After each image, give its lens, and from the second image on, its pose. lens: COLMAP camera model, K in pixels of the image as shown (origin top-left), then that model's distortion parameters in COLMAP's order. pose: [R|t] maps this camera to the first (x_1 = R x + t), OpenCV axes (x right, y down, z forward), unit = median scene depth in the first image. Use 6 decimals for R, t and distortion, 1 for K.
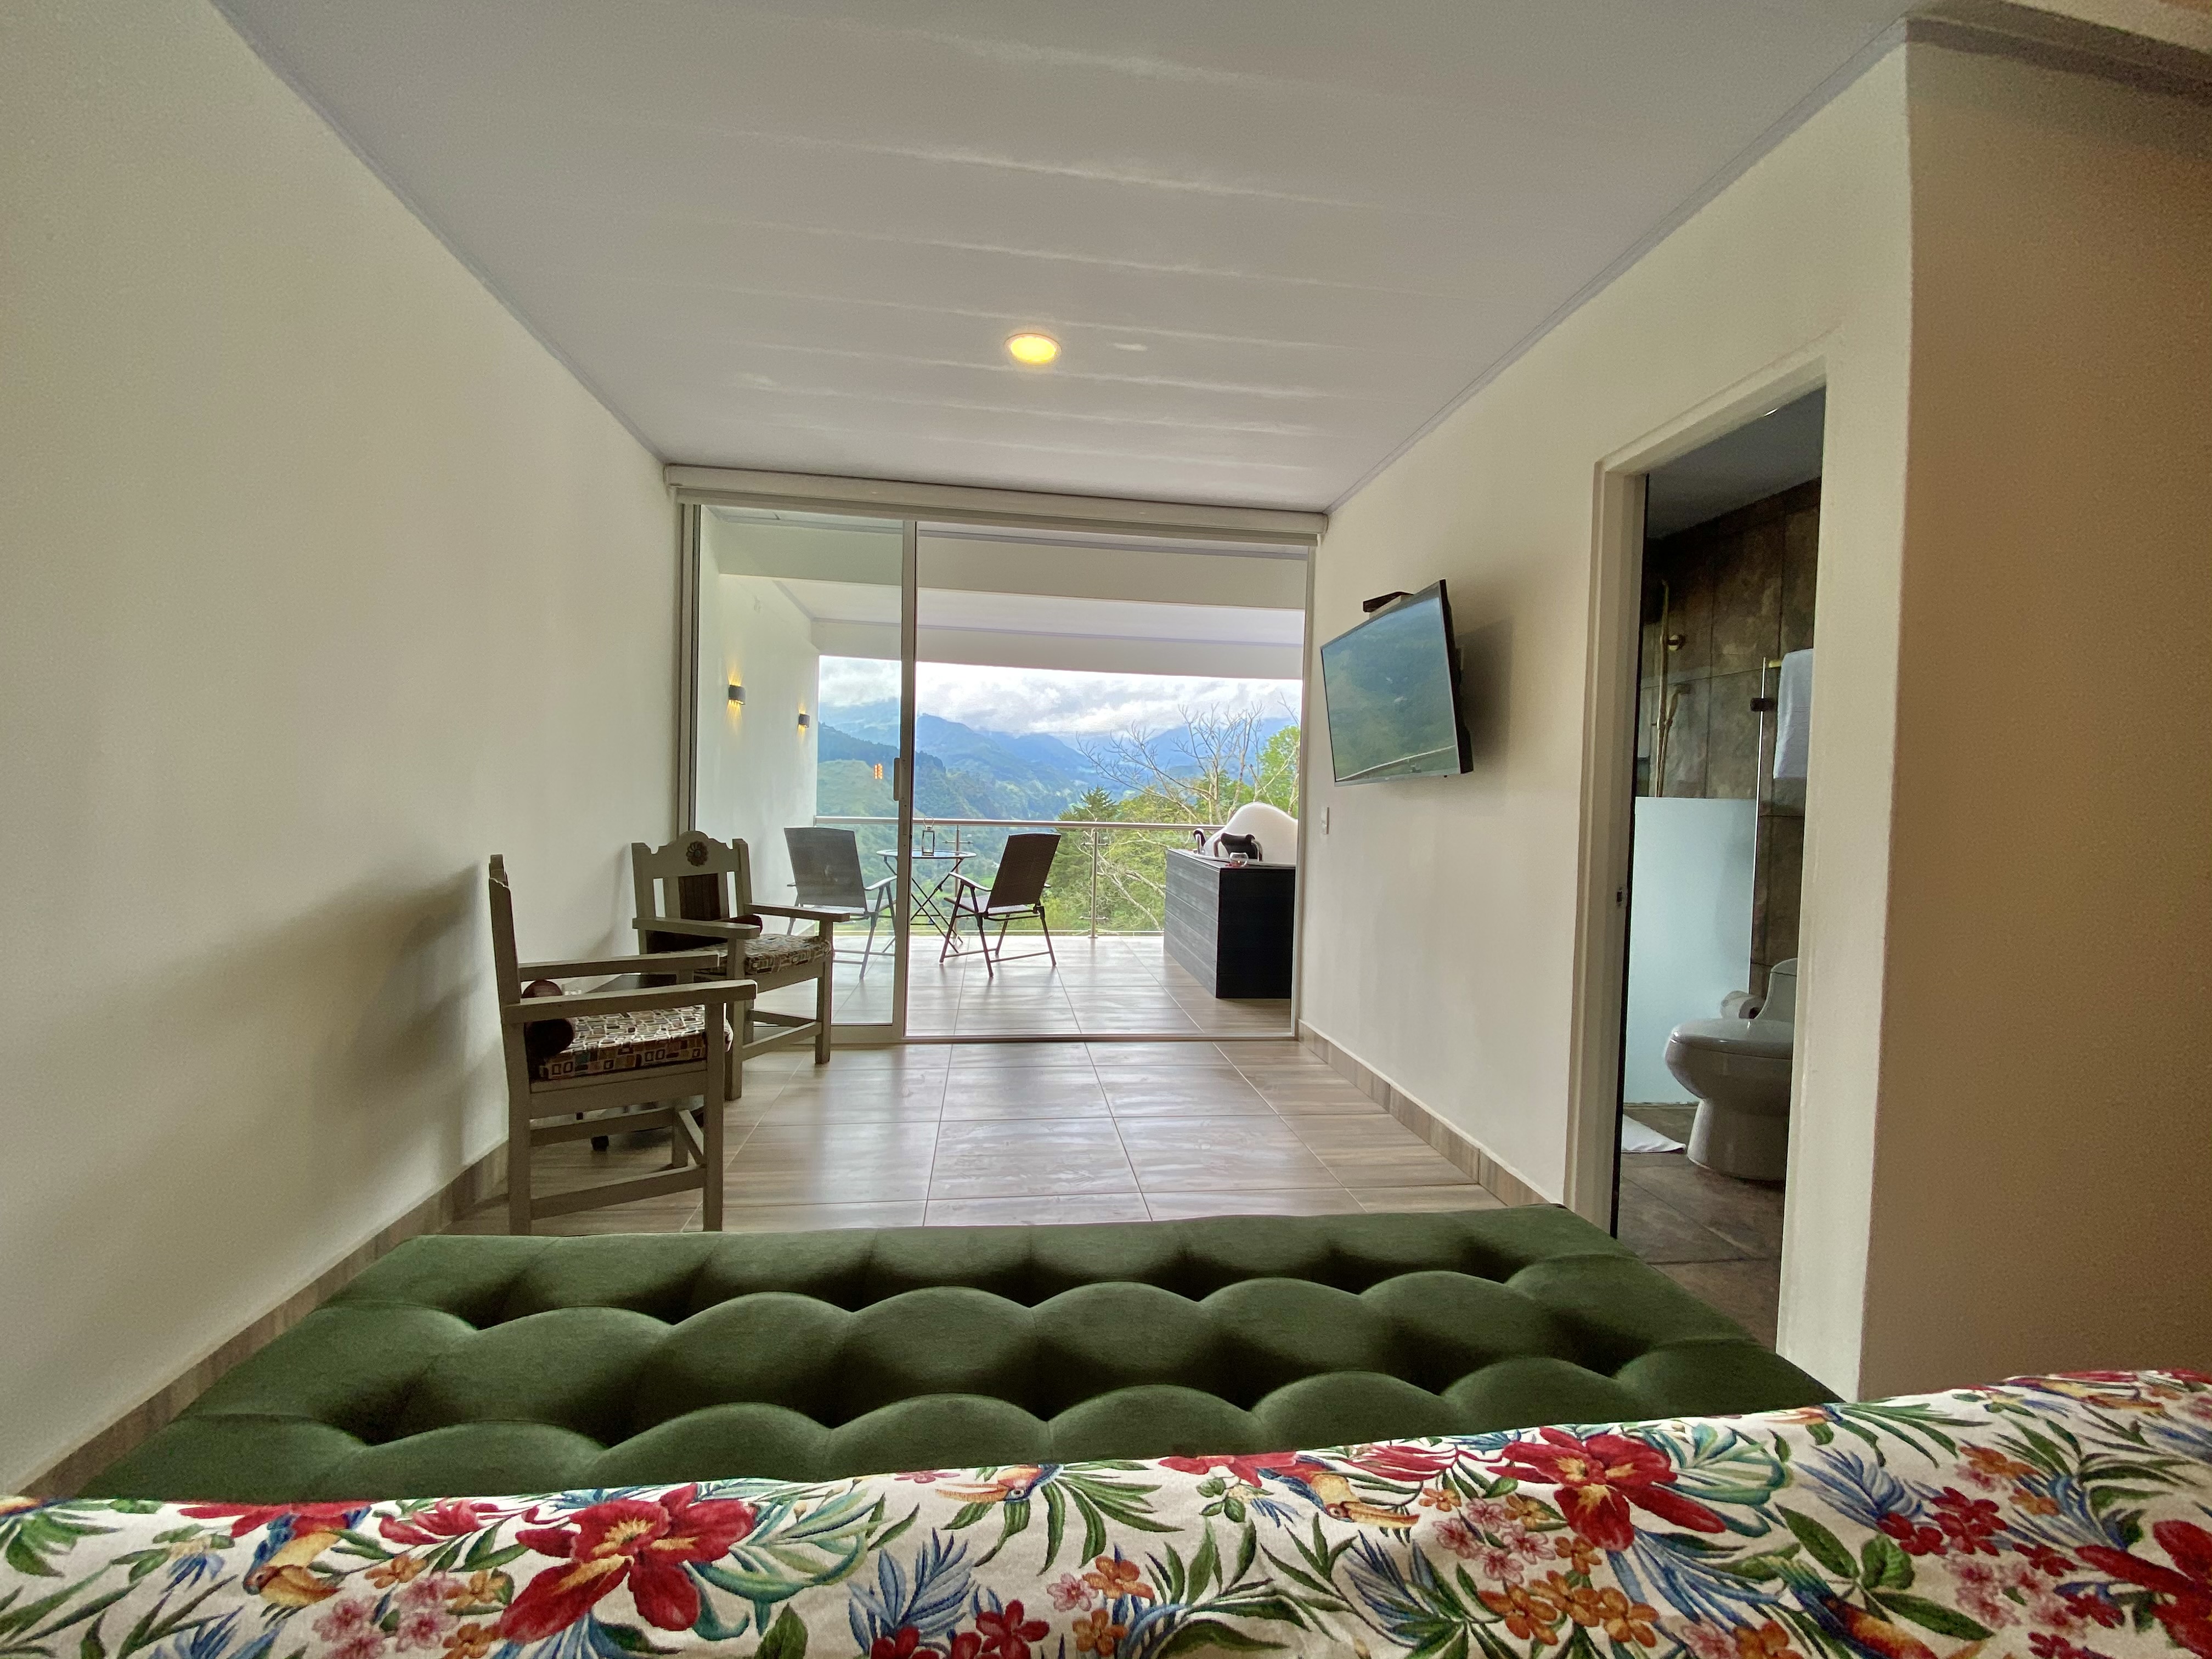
lens RADIAL K [[891.0, 0, 1104.0], [0, 891.0, 824.3], [0, 0, 1]] dist [0.035855, -0.024435]
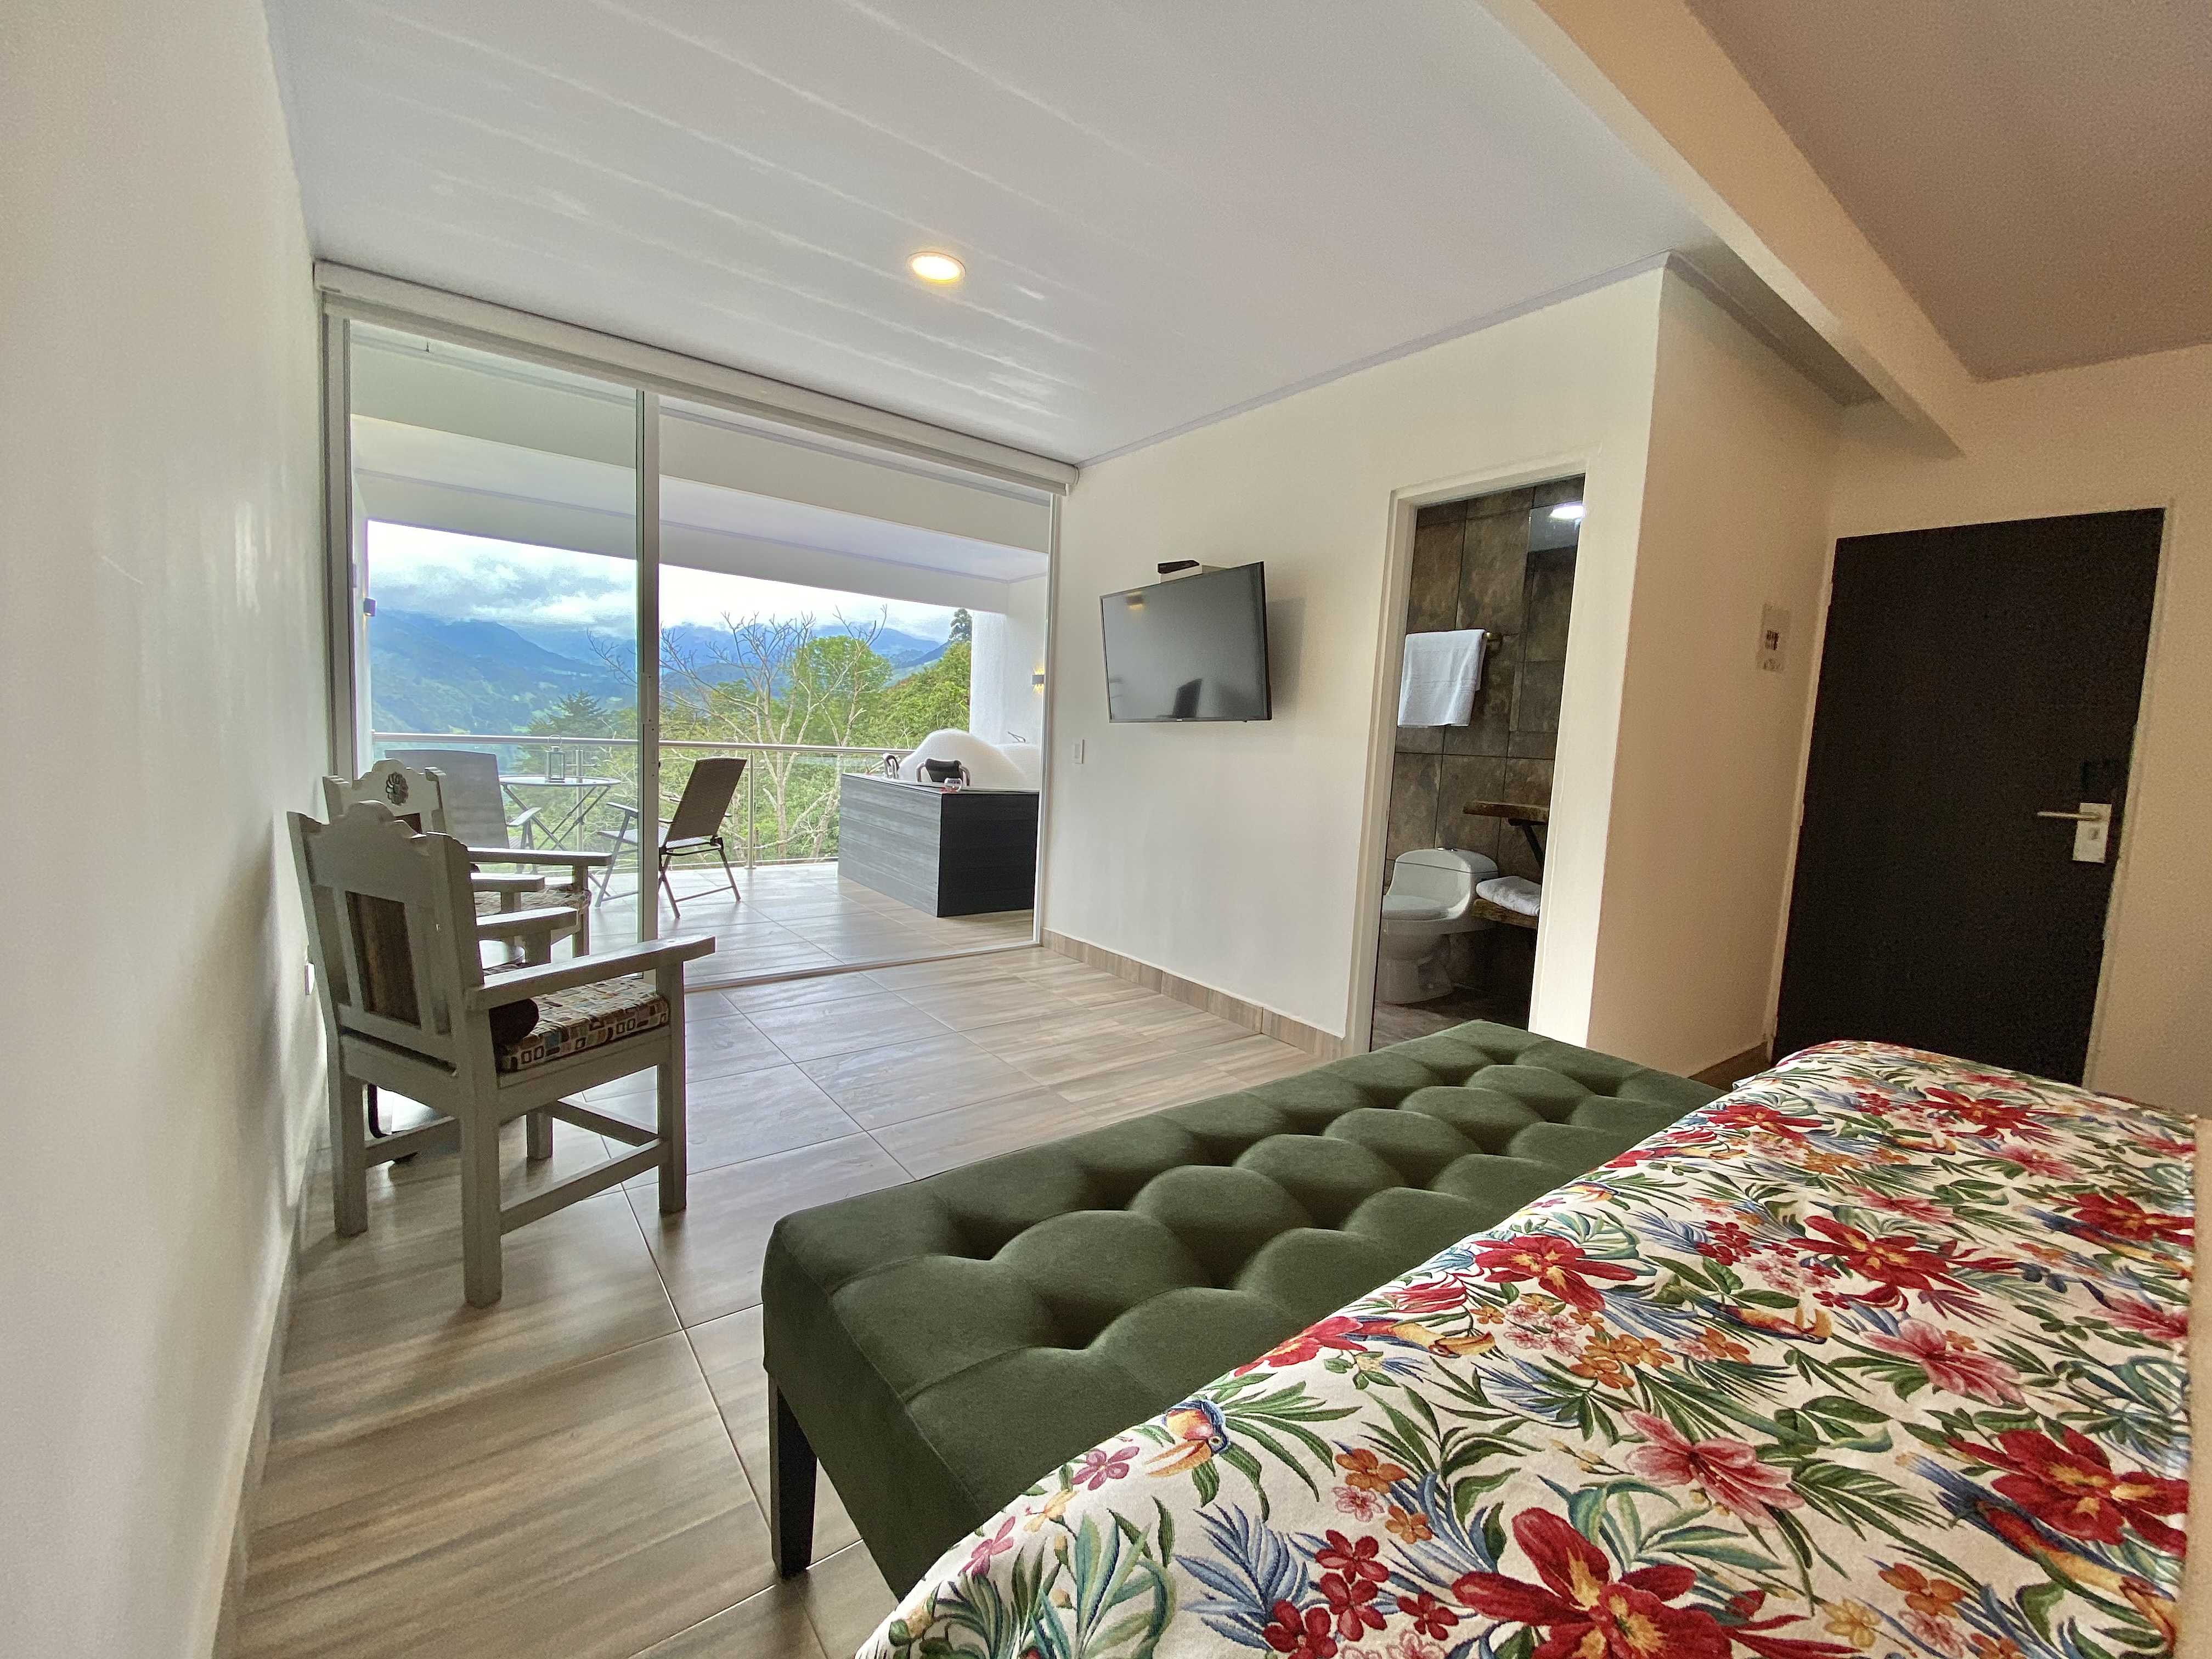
lens RADIAL K [[891.0, 0, 1104.0], [0, 891.0, 824.3], [0, 0, 1]] dist [0.035855, -0.024435]
pose [[0.865972, -0.035144, 0.498857, -1.686373], [-0.011868, 0.995803, 0.090755, -0.083451], [-0.499952, -0.084512, 0.861920, 0.071502]]
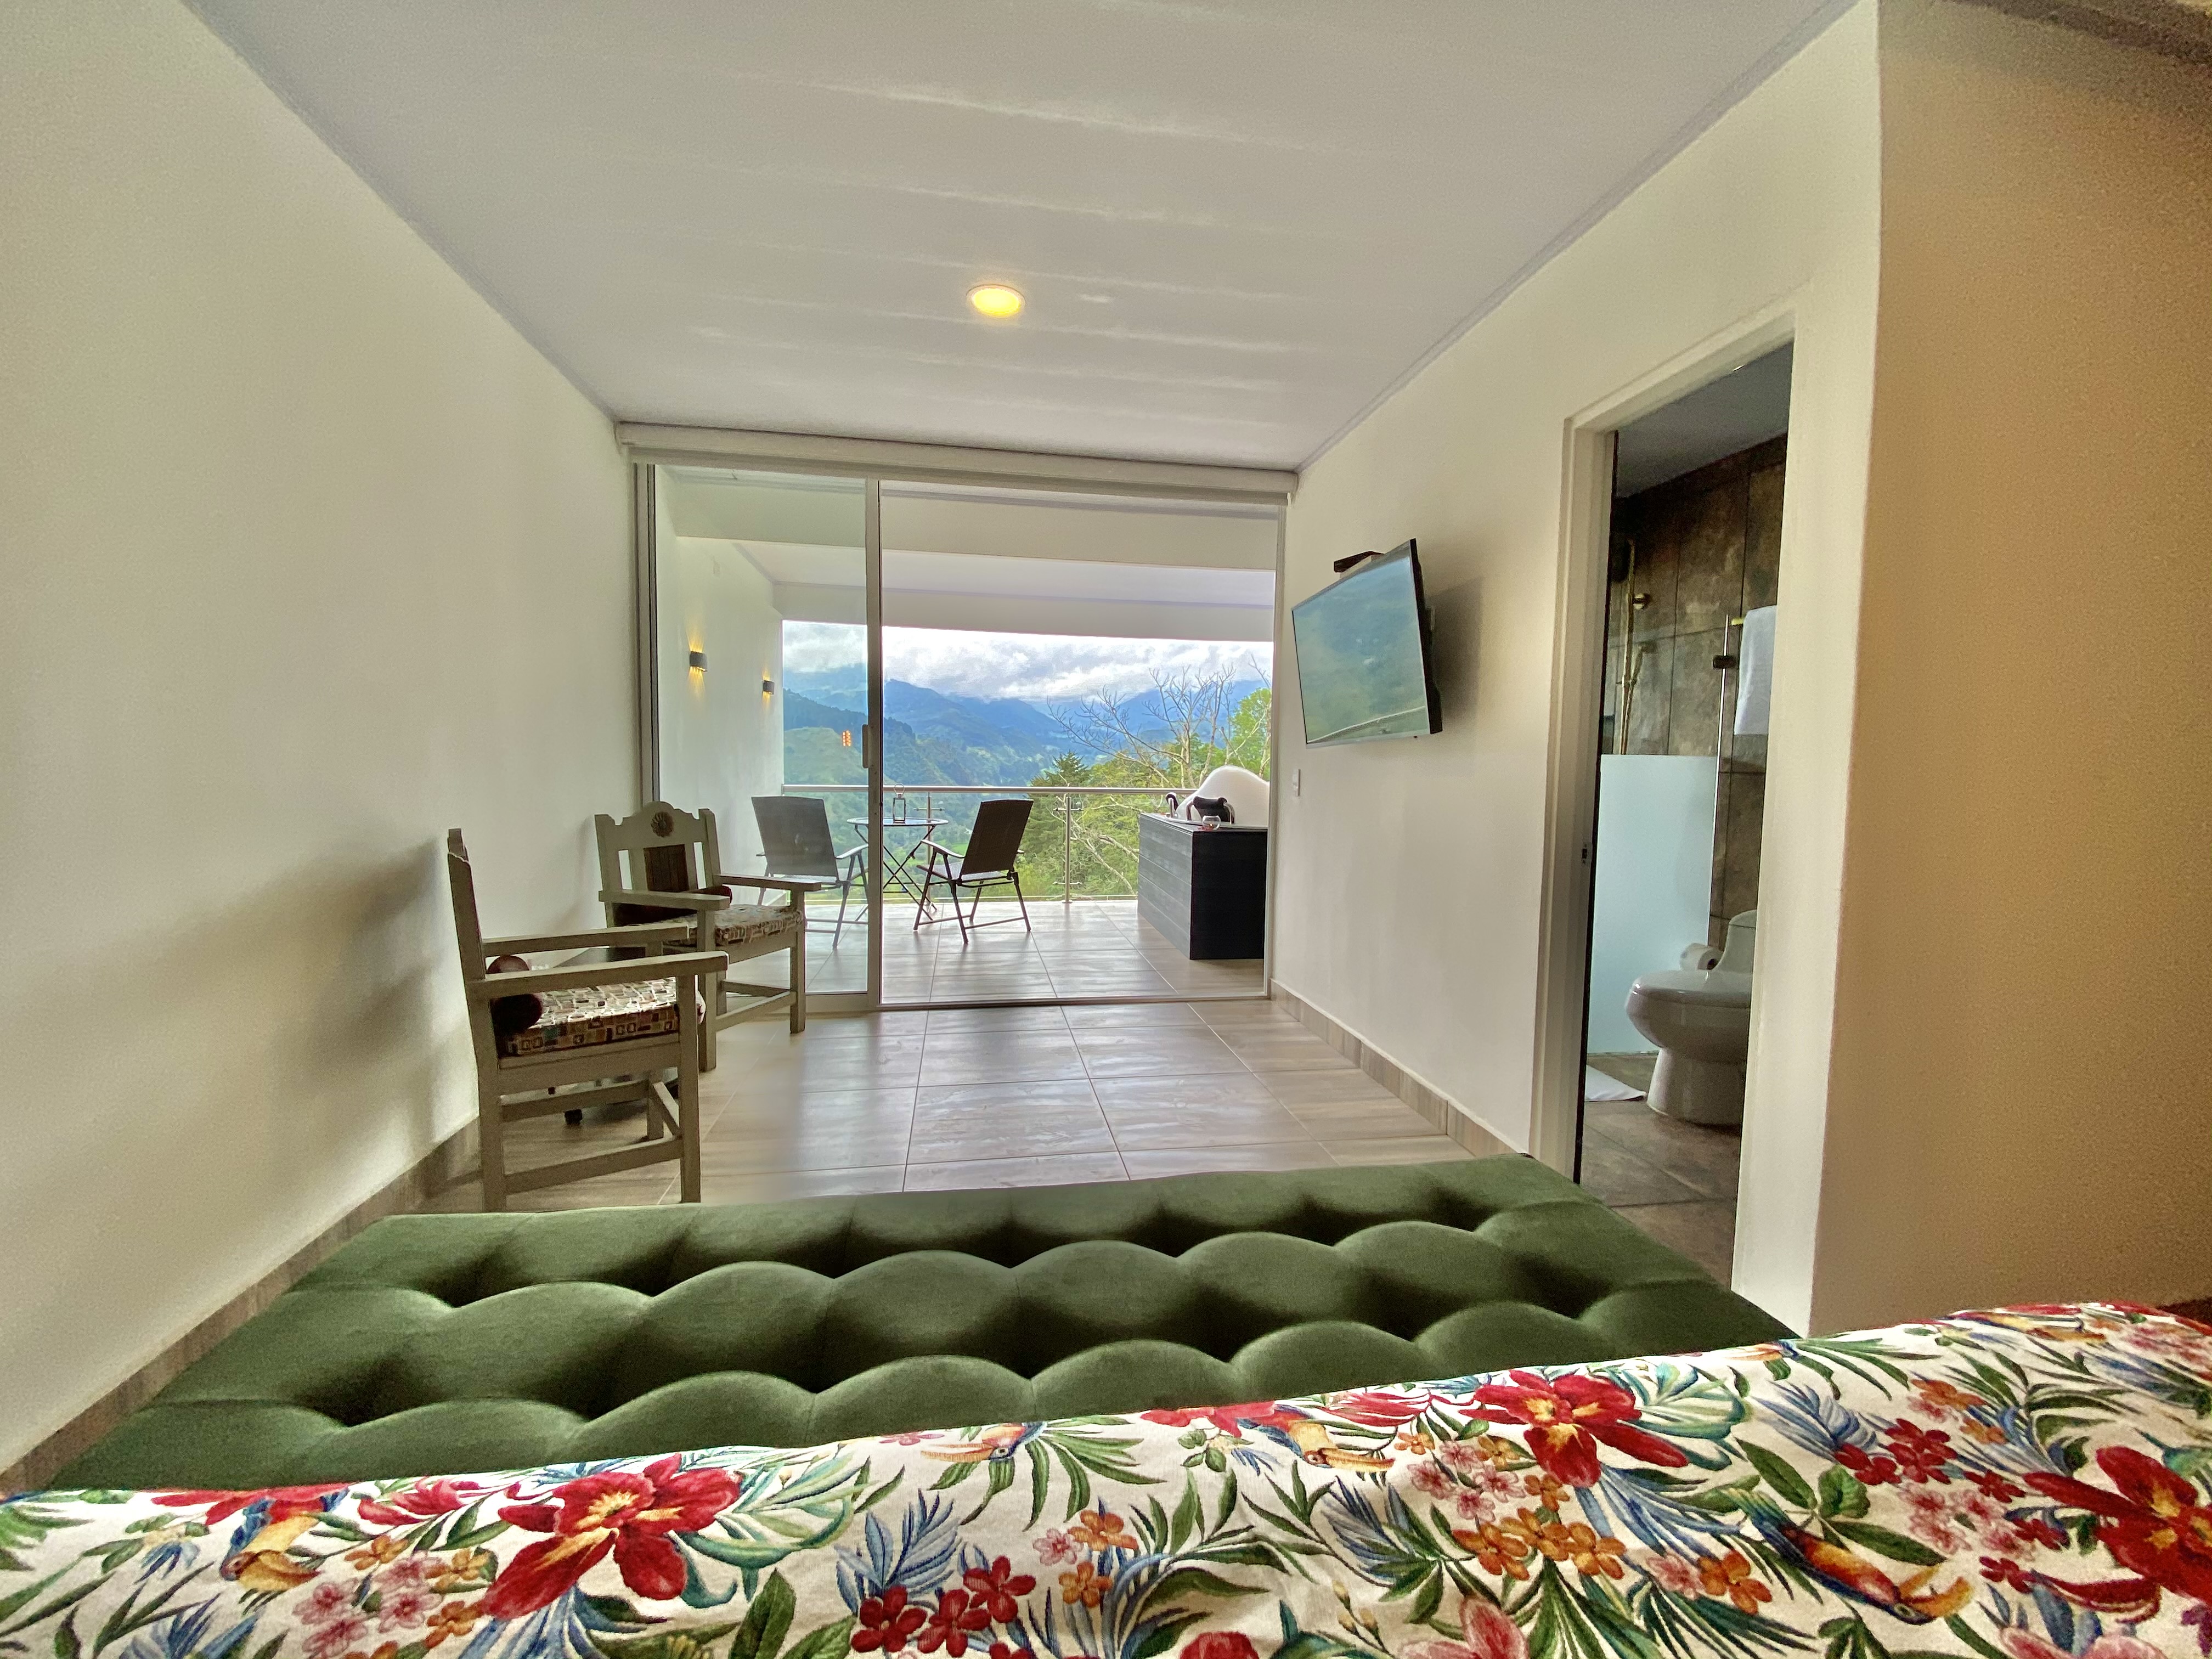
lens RADIAL K [[891.0, 0, 1104.0], [0, 891.0, 824.3], [0, 0, 1]] dist [0.035855, -0.024435]
pose [[0.999429, -0.014590, 0.030487, -0.001957], [0.013367, 0.999113, 0.039925, -0.001609], [-0.031042, -0.039494, 0.998737, 0.012483]]
